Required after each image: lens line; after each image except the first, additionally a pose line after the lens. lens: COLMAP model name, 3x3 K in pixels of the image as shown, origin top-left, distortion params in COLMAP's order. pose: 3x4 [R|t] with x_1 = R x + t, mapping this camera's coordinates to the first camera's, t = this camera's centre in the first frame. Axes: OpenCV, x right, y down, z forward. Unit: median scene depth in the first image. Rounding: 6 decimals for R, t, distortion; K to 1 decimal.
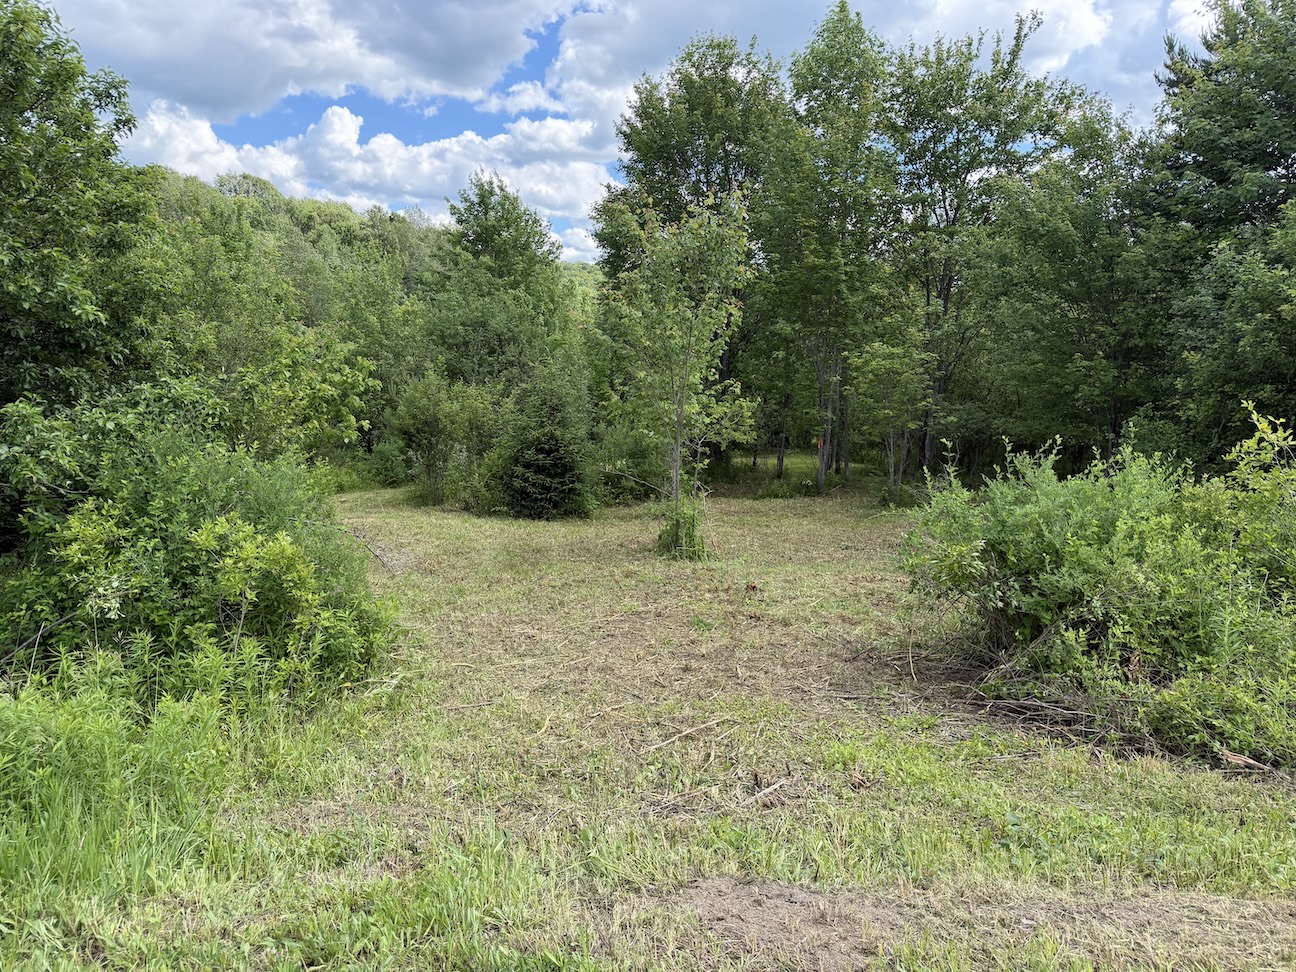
lens RADIAL K [[889.9, 0, 661.8], [0, 889.9, 496.9], [0, 0, 1]] dist [0.026872, -0.041912]
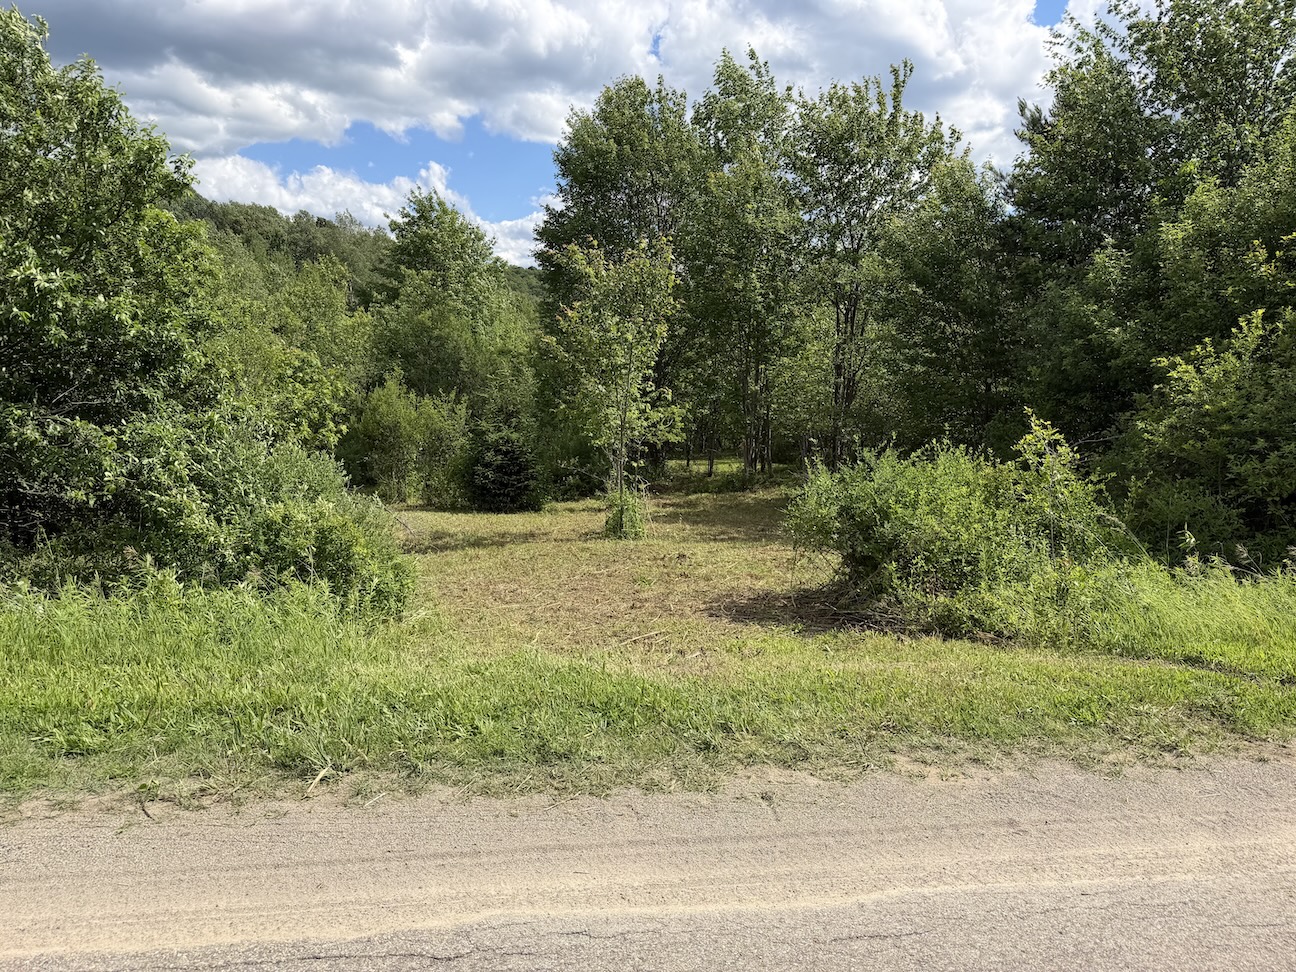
lens RADIAL K [[889.9, 0, 676.7], [0, 889.9, 495.7], [0, 0, 1]] dist [0.026872, -0.041912]
pose [[0.995983, -0.016265, 0.088049, -0.010249], [0.016766, 0.999847, -0.004945, 0.013556], [-0.087955, 0.006402, 0.996104, -0.159985]]
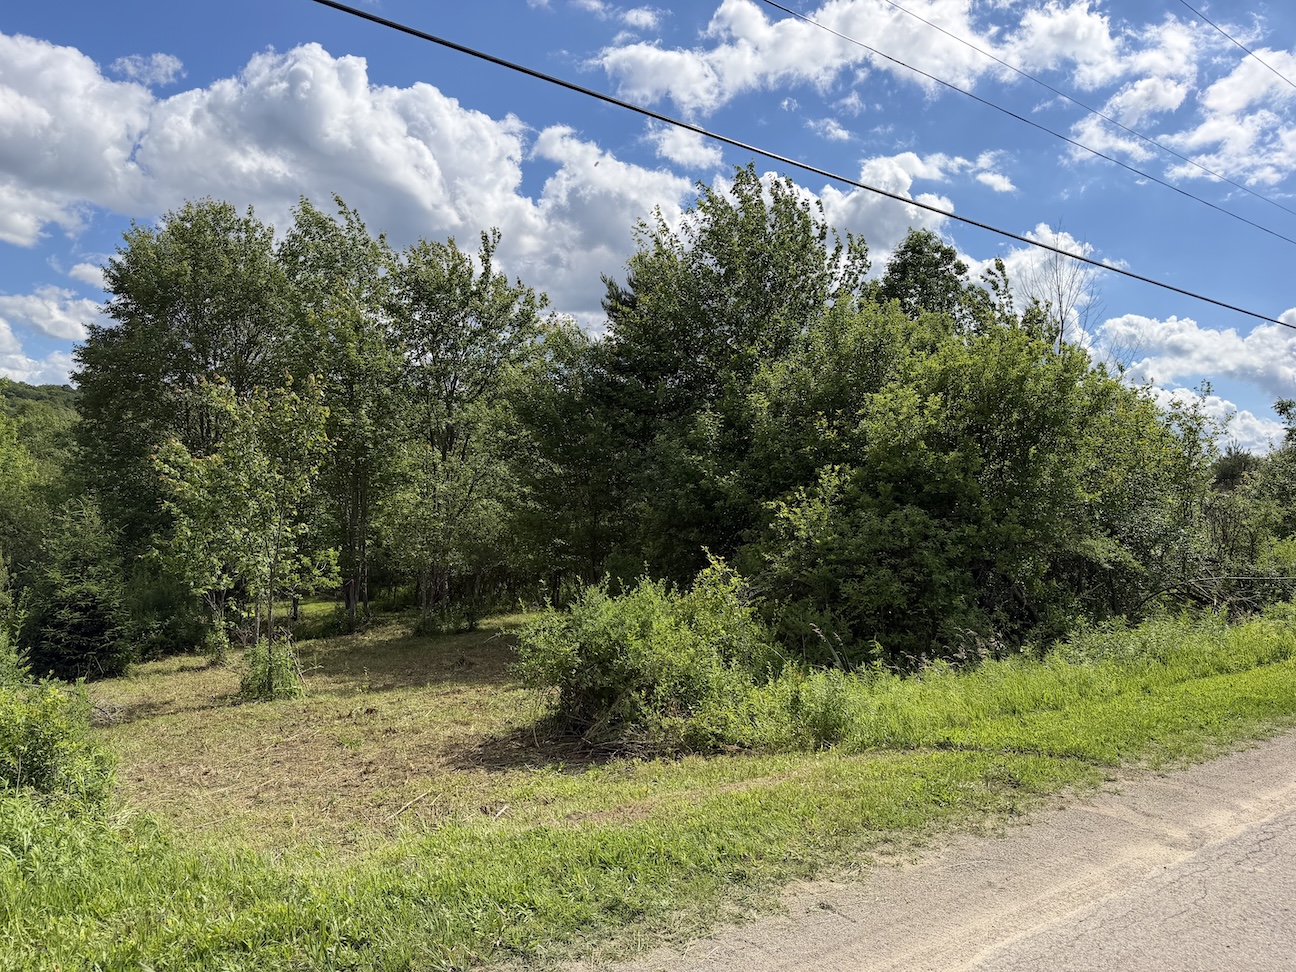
lens RADIAL K [[889.9, 0, 650.2], [0, 889.9, 483.9], [0, 0, 1]] dist [0.026872, -0.041912]
pose [[0.834935, 0.003348, 0.550339, -0.150330], [0.085575, 0.987029, -0.135832, -0.001431], [-0.543655, 0.160506, 0.823818, -0.149786]]
